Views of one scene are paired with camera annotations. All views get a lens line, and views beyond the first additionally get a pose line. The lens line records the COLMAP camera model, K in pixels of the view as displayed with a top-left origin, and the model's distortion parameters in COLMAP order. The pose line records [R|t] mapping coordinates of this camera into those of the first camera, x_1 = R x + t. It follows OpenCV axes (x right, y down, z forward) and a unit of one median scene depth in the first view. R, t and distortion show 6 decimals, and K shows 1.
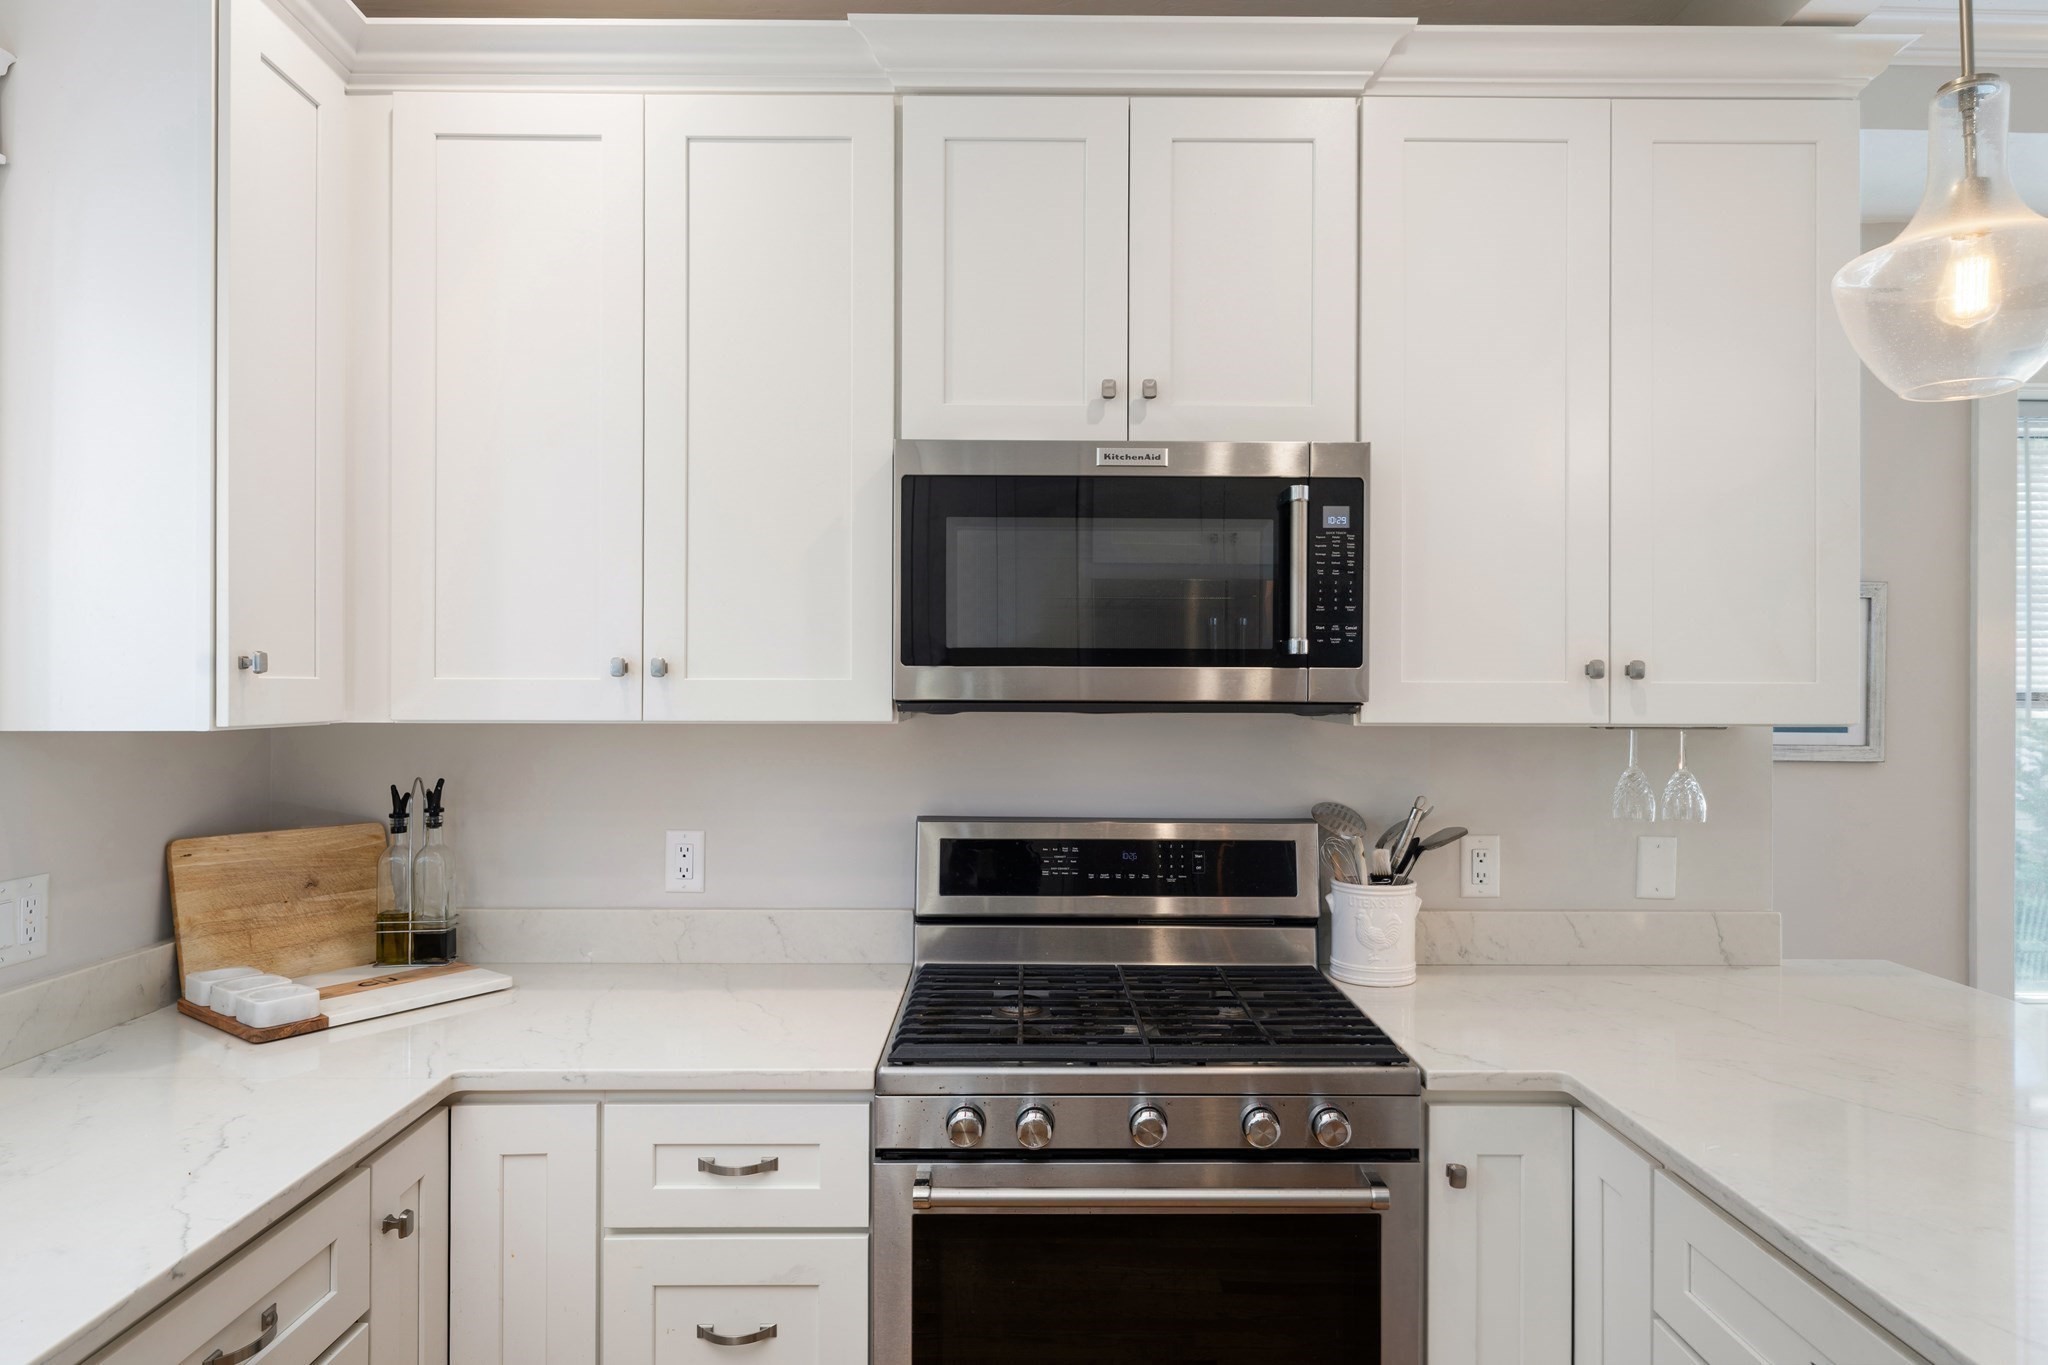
lens RADIAL K [[1190.9, 0, 1035.8], [0, 1190.9, 680.8], [0, 0, 1]] dist [0.004849, -0.003173]
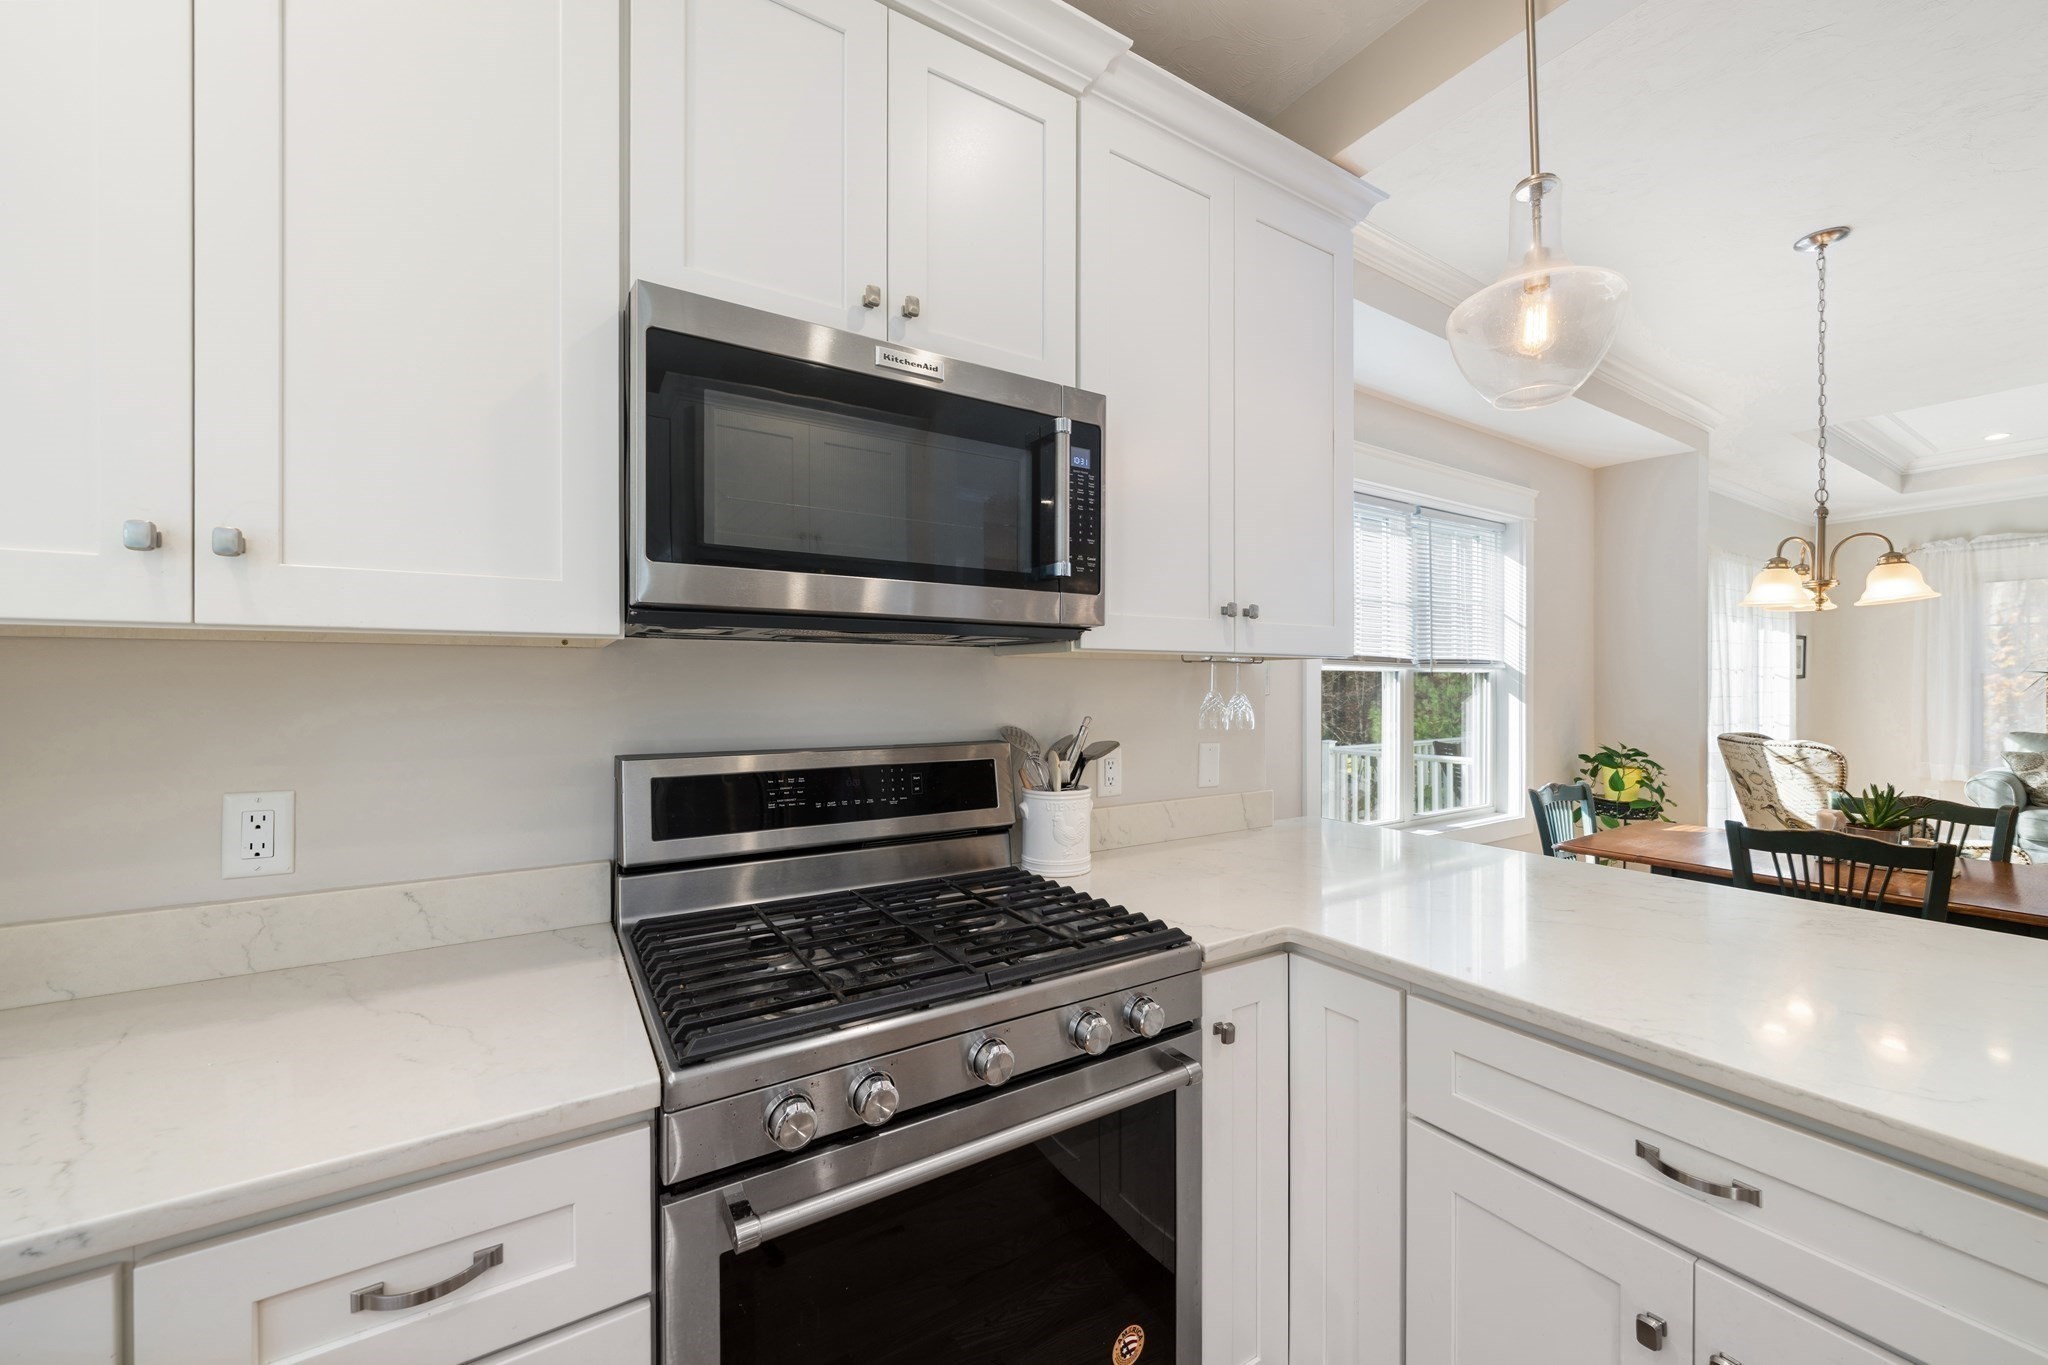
lens RADIAL K [[775.3, 0, 1025.8], [0, 775.3, 683.4], [0, 0, 1]] dist [-0.001337, -0.000471]
pose [[0.852723, -0.004591, 0.522344, -0.160971], [0.003027, 0.999988, 0.003847, 0.066480], [-0.522355, -0.001700, 0.852726, 0.394329]]
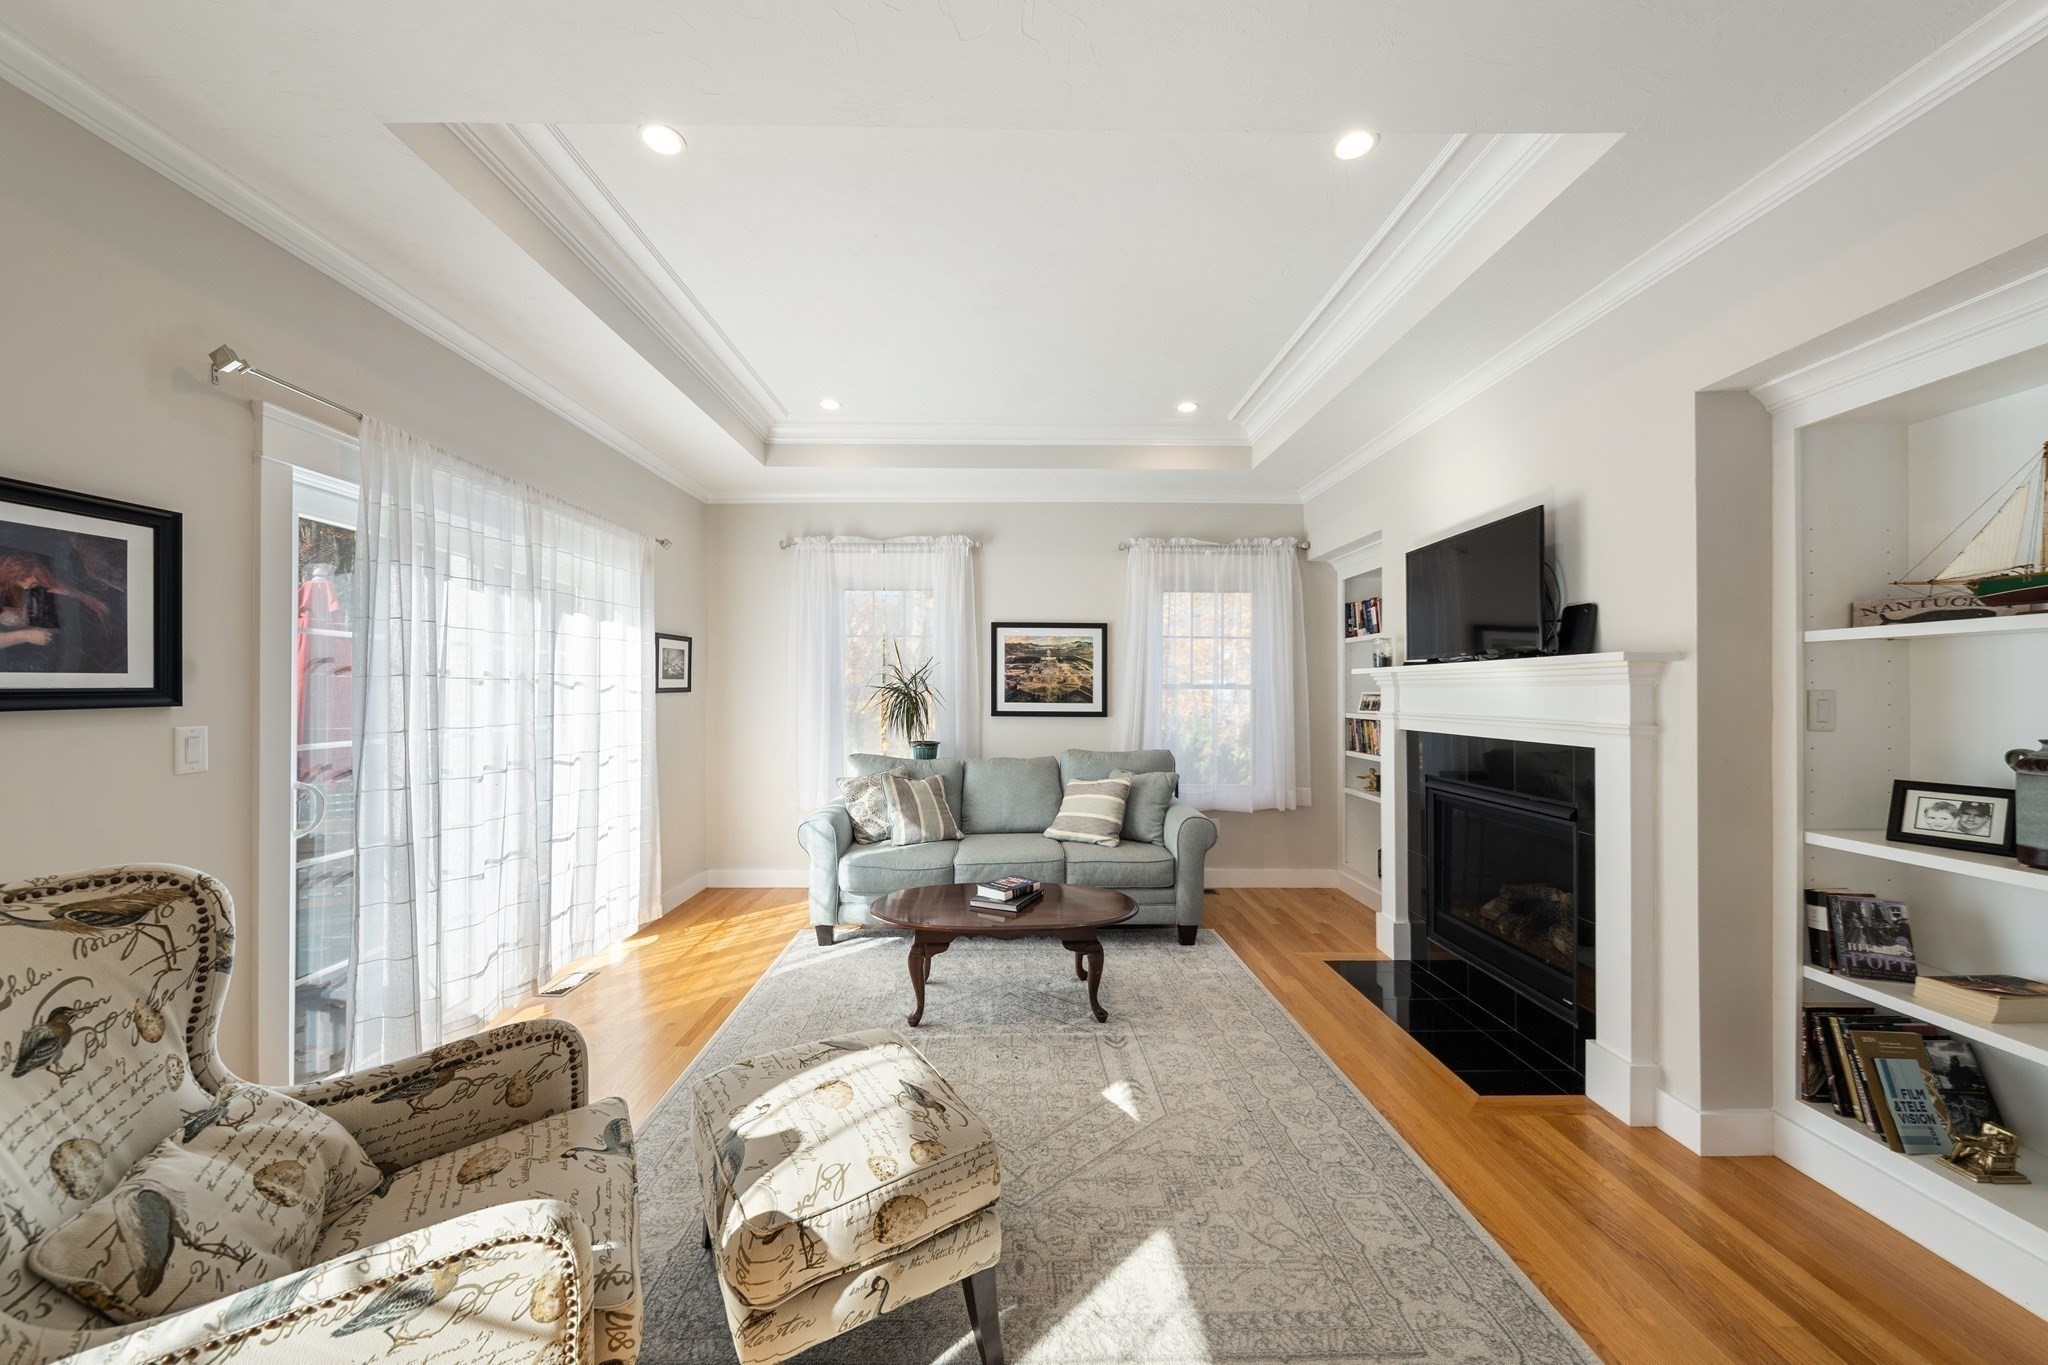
lens RADIAL K [[716.5, 0, 1009.7], [0, 716.5, 689.4], [0, 0, 1]] dist [-0.001067, -0.000650]
pose [[0.019354, -0.000268, 0.999813, 2.005502], [-0.006874, 0.999976, 0.000401, 0.048183], [-0.999789, -0.006881, 0.019351, 0.364046]]
